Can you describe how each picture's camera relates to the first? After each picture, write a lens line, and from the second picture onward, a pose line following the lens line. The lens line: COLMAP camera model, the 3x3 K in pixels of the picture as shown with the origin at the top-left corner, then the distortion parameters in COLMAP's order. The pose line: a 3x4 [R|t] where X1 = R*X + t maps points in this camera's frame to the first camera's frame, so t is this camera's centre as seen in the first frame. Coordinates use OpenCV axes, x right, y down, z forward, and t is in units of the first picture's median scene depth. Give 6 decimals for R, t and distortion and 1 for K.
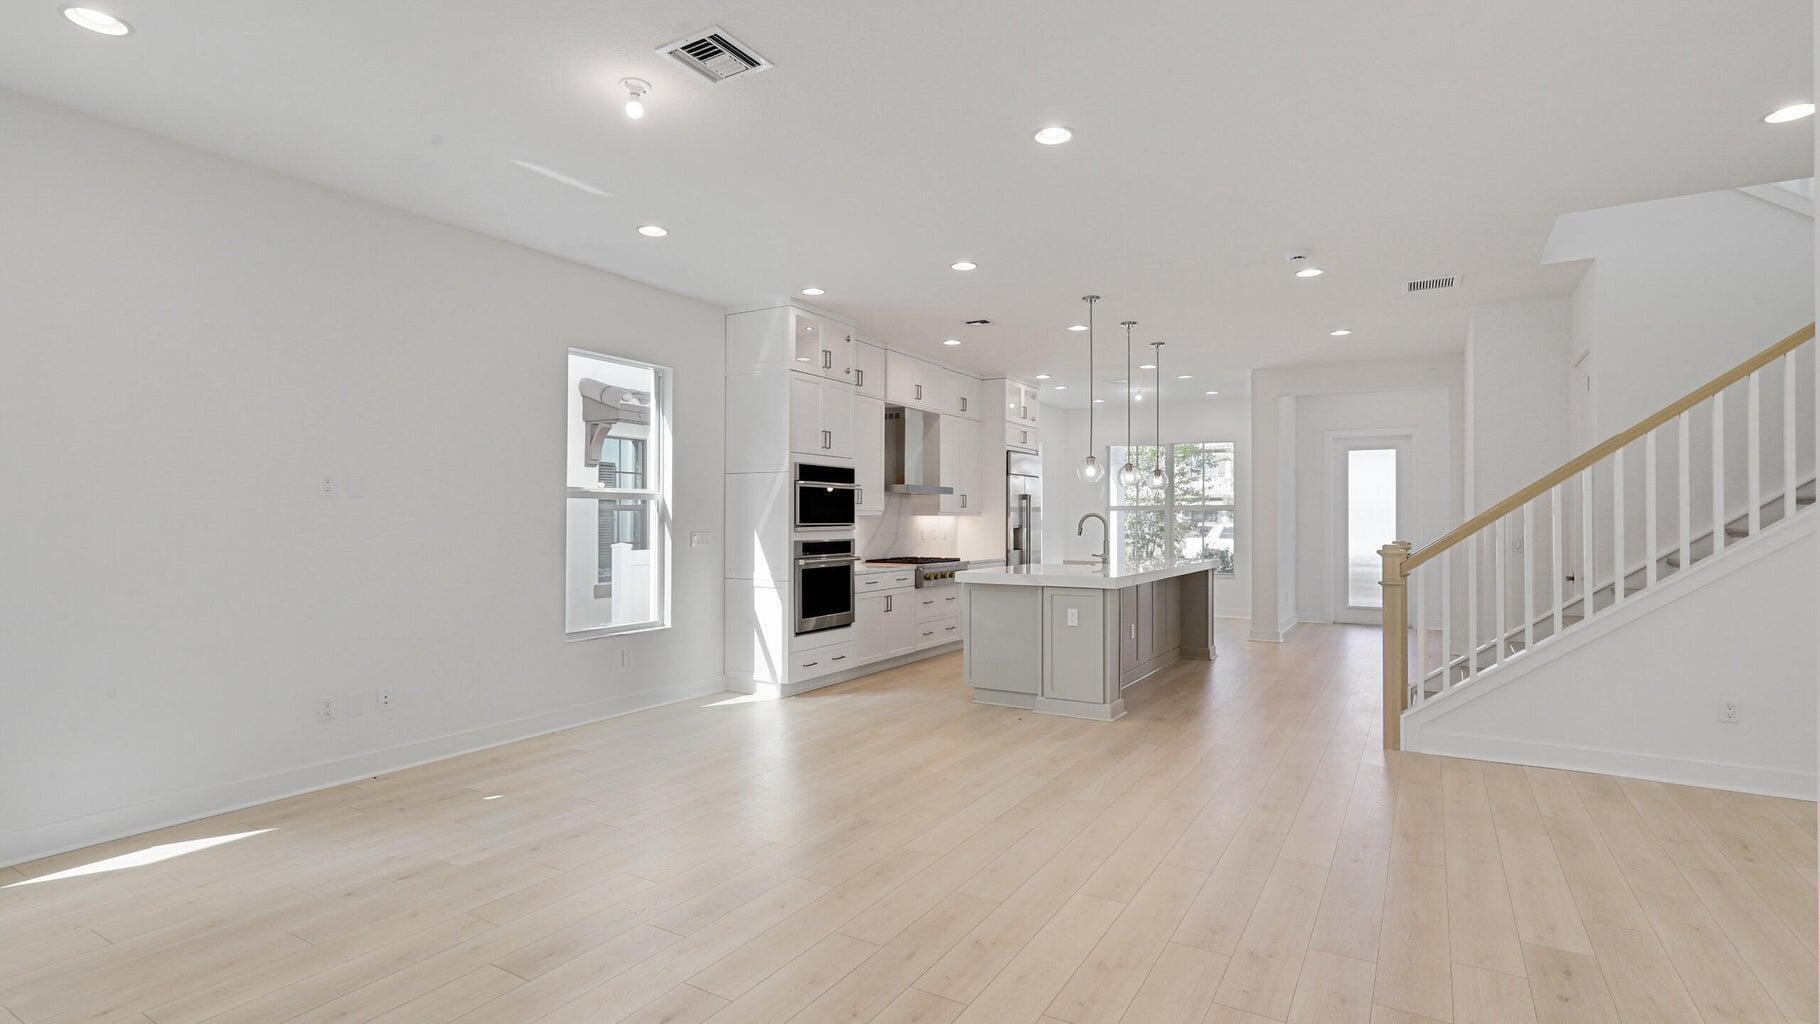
lens RADIAL K [[875.5, 0, 903.1], [0, 875.5, 503.3], [0, 0, 1]] dist [-0.001526, 0.000052]
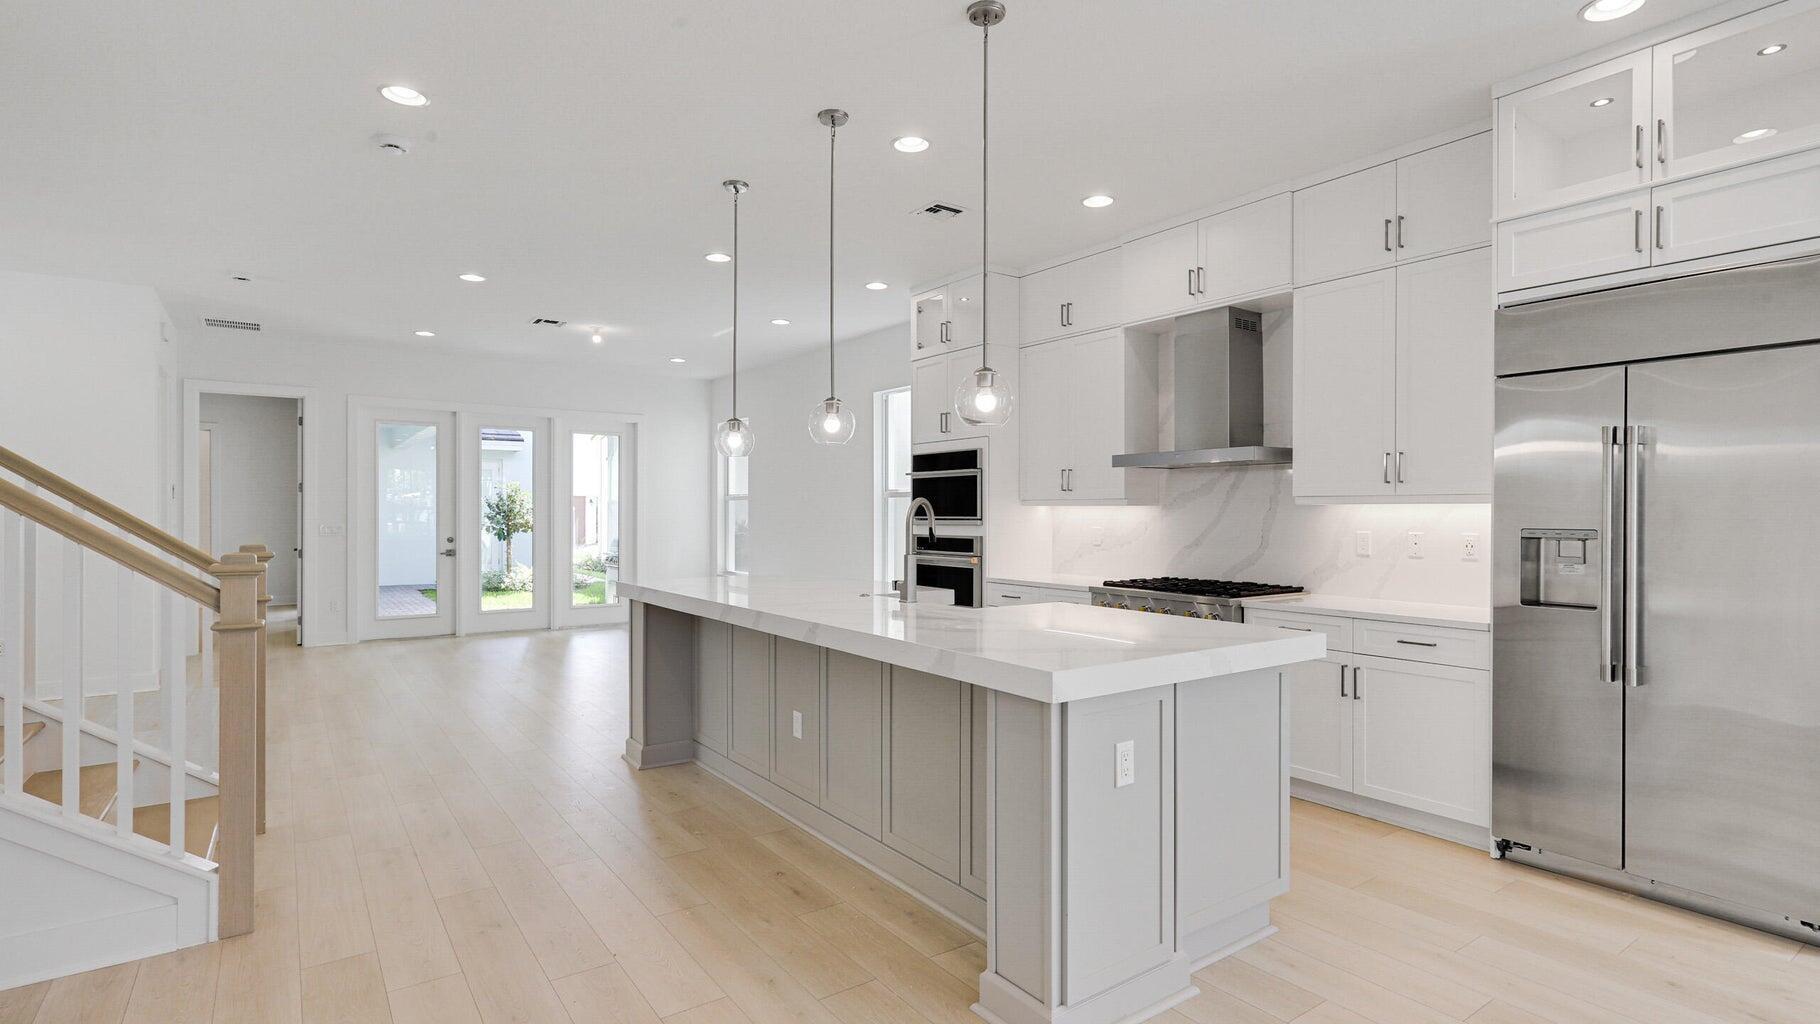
lens RADIAL K [[886.2, 0, 910.0], [0, 886.2, 512.0], [0, 0, 1]] dist [-0.000320, 0.000360]
pose [[-0.399904, -0.004489, -0.916546, 0.752635], [0.014101, 0.999840, -0.011049, 0.027627], [0.916448, -0.017343, -0.399777, 1.323357]]
